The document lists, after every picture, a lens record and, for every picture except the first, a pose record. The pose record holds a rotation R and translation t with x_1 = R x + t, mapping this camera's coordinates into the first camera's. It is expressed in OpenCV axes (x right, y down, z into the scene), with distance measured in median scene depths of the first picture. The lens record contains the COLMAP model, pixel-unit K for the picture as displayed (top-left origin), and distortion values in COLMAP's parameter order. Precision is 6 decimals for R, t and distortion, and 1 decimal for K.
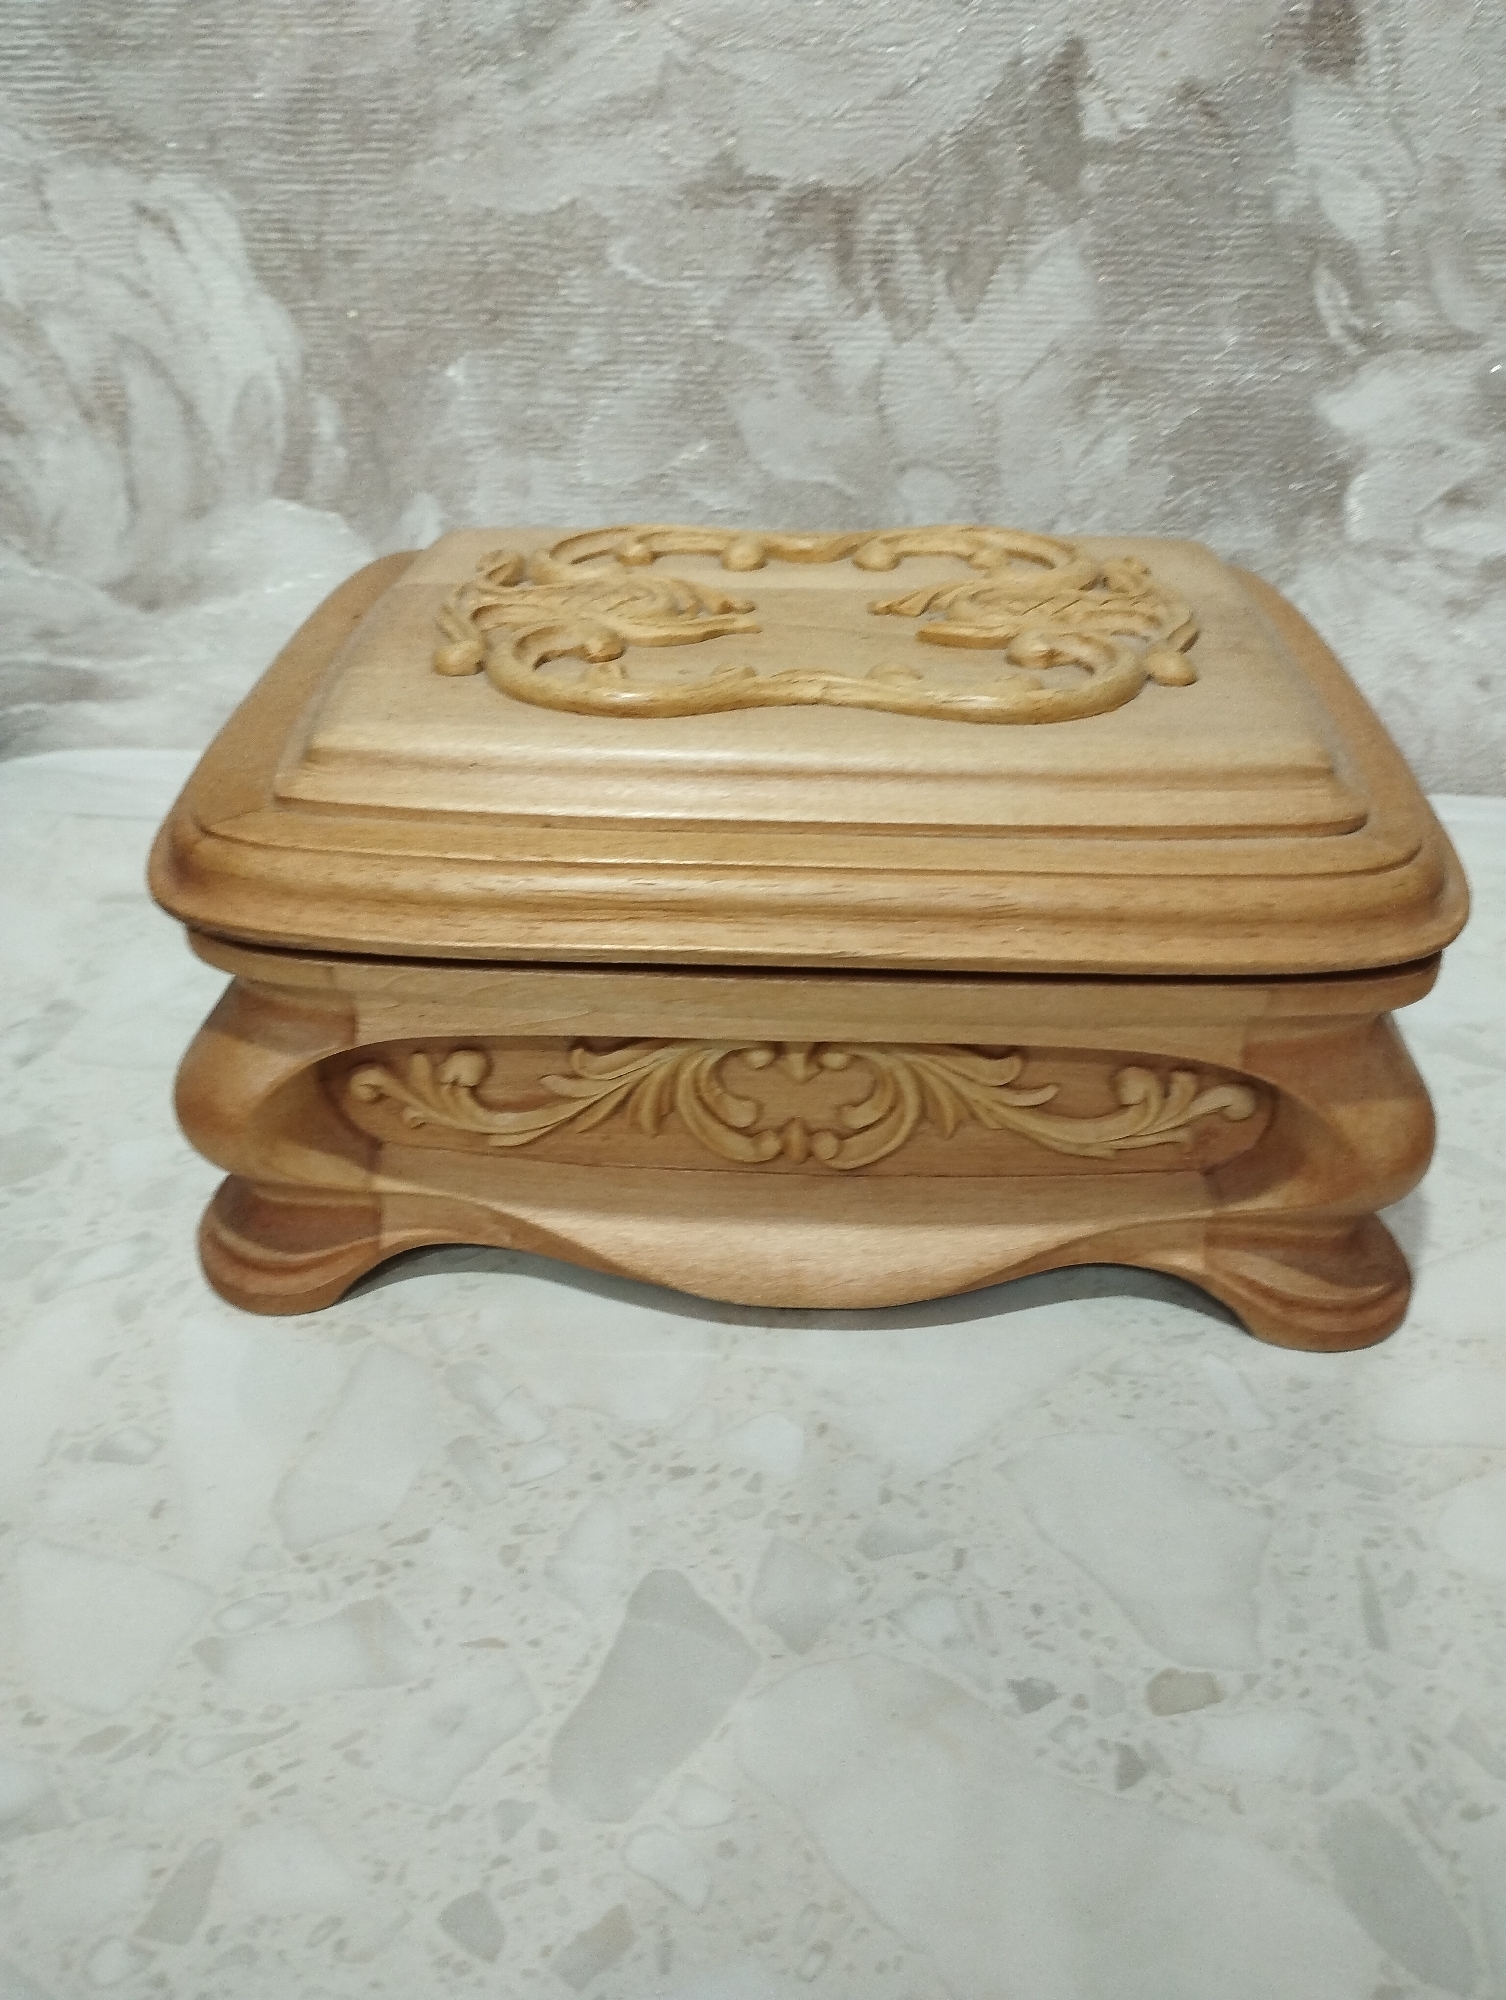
lens RADIAL K [[1634.2, 0, 763.4], [0, 1634.2, 1018.0], [0, 0, 1]] dist [0.043859, -0.083465]
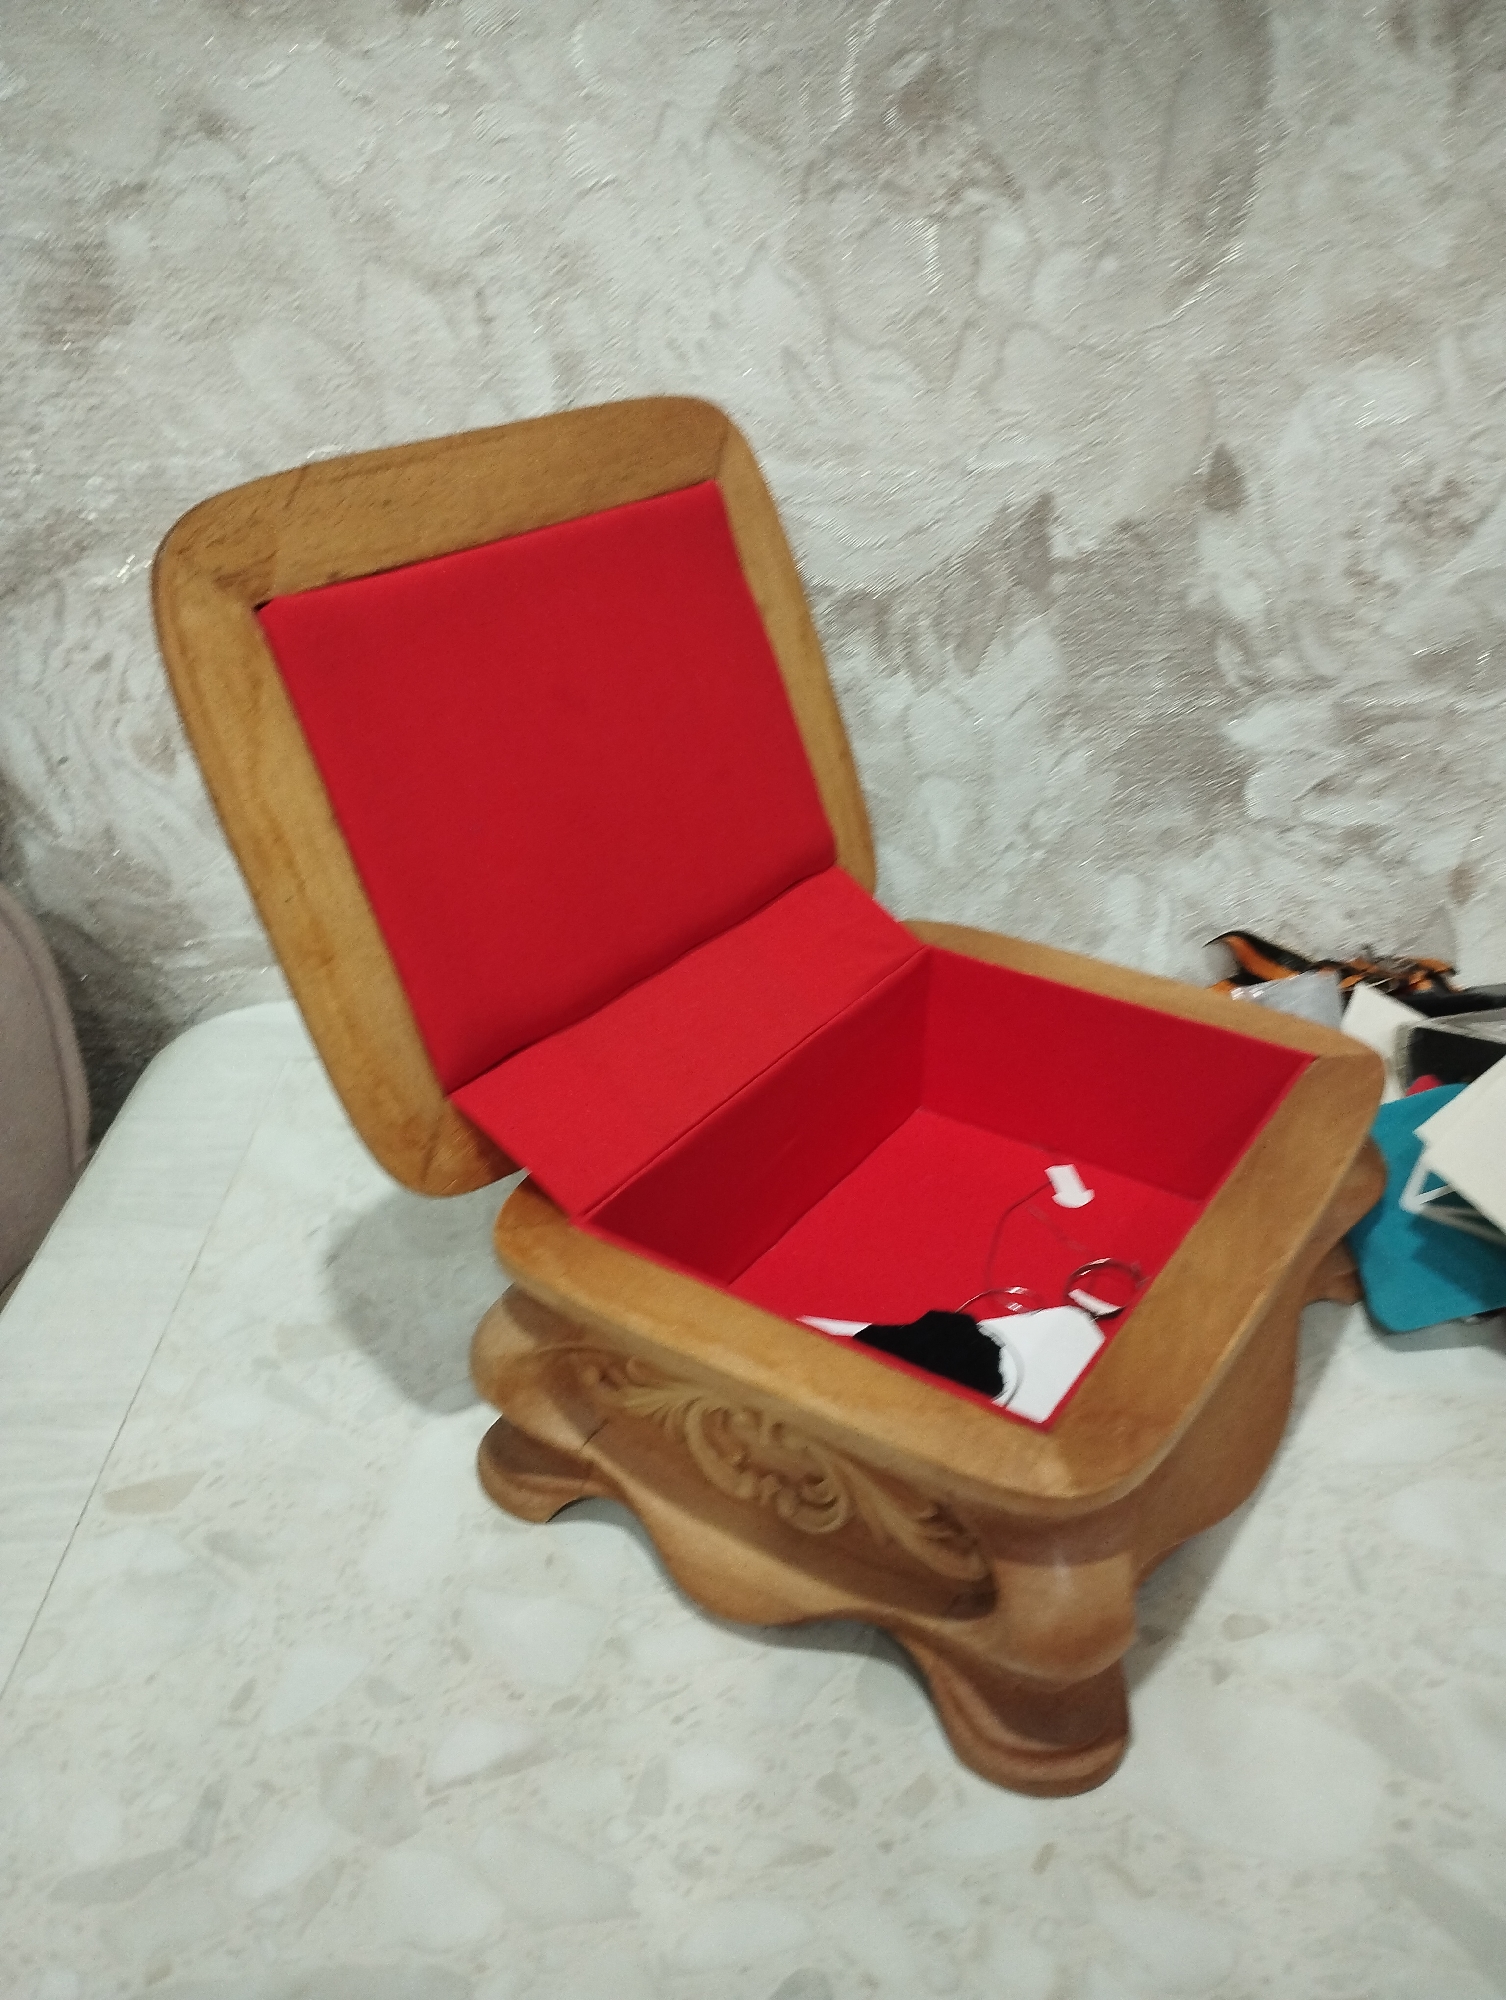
lens RADIAL K [[1634.2, 0, 736.7], [0, 1634.2, 1029.4], [0, 0, 1]] dist [0.043859, -0.083465]
pose [[0.996534, -0.044394, 0.070351, -0.189357], [0.049635, 0.995978, -0.074599, -0.039523], [-0.066756, 0.077832, 0.994729, -0.347072]]
